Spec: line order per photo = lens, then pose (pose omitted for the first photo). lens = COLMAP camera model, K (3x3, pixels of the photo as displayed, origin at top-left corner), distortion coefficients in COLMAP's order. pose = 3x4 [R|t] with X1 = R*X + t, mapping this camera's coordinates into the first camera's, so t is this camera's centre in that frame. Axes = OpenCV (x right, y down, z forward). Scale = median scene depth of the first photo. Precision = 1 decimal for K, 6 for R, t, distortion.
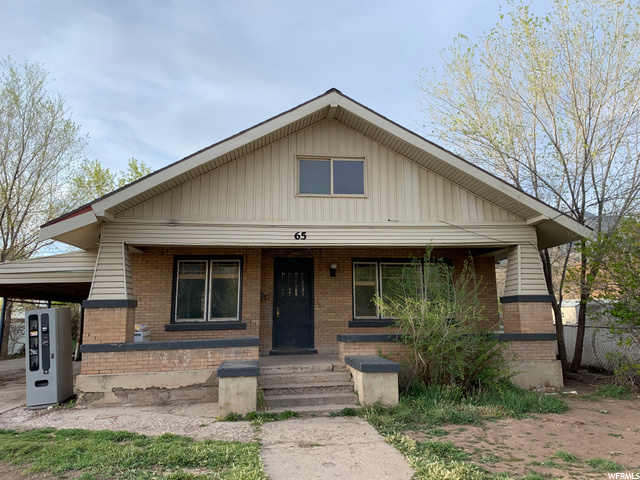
lens RADIAL K [[506.6, 0, 319.7], [0, 506.6, 220.3], [0, 0, 1]] dist [0.085688, -0.145229]
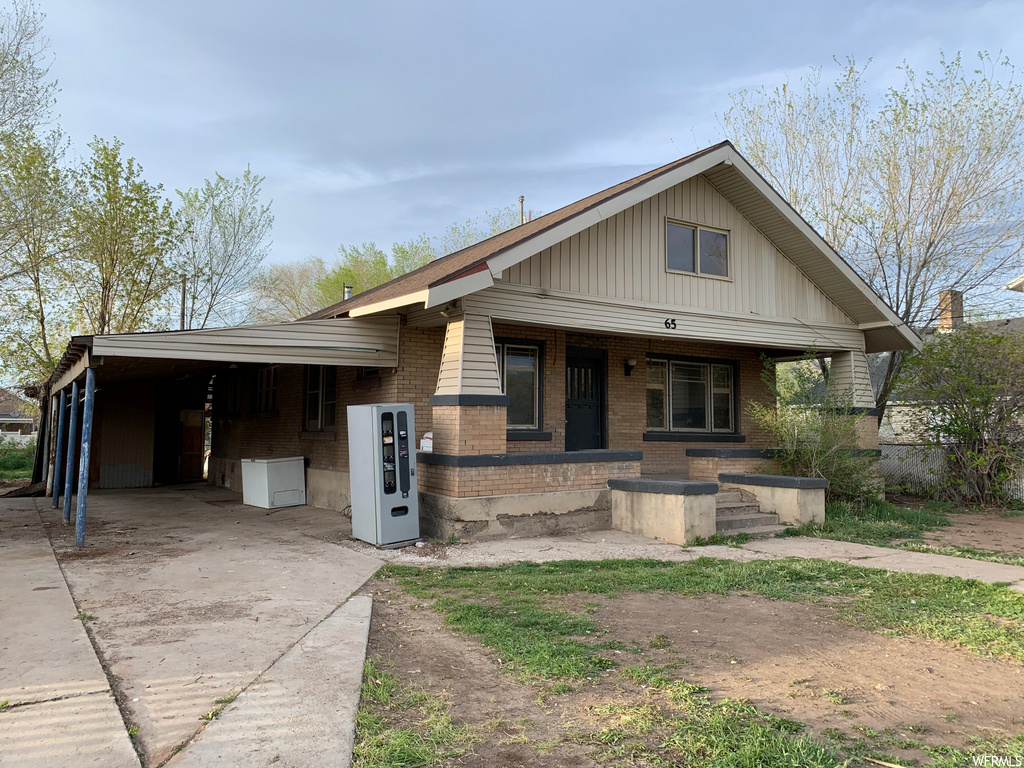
lens RADIAL K [[810.6, 0, 511.6], [0, 810.6, 352.5], [0, 0, 1]] dist [0.085688, -0.145229]
pose [[0.898859, 0.060183, 0.434085, -0.823639], [-0.097502, 0.993162, 0.064202, 0.018429], [-0.427253, -0.100033, 0.898581, -0.028192]]
